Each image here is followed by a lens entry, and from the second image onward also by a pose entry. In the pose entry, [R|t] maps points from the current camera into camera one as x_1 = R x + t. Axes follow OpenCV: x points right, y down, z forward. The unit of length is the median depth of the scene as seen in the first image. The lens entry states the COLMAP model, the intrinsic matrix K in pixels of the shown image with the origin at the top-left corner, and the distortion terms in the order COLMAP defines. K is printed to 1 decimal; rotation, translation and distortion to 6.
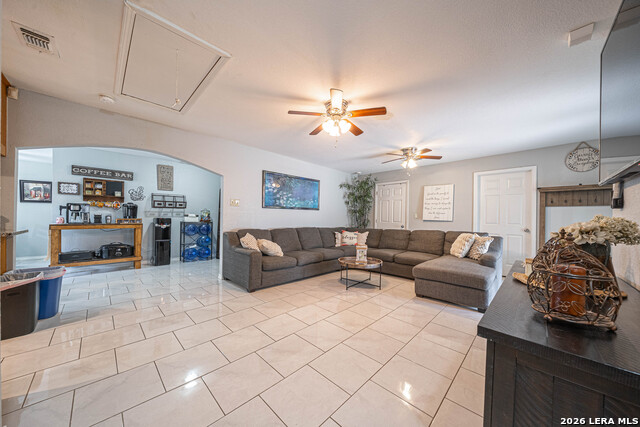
lens RADIAL K [[222.5, 0, 320.8], [0, 222.5, 217.6], [0, 0, 1]] dist [-0.000577, -0.000062]
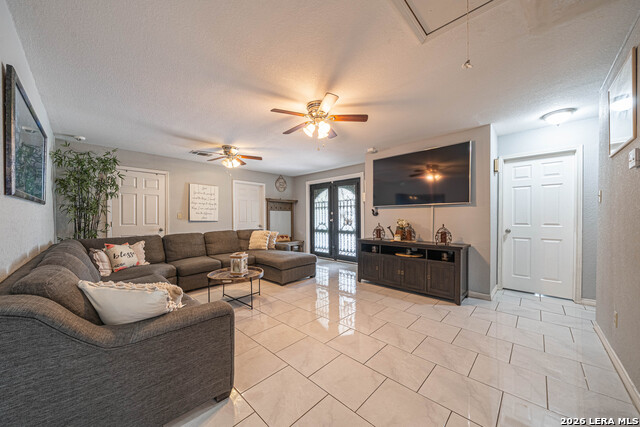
lens RADIAL K [[222.5, 0, 320.8], [0, 222.5, 217.6], [0, 0, 1]] dist [-0.000577, -0.000062]
pose [[-0.010457, -0.011591, 0.999878, -1.146533], [0.002751, 0.999929, 0.011620, -0.029593], [-0.999942, 0.002873, -0.010425, 1.247099]]
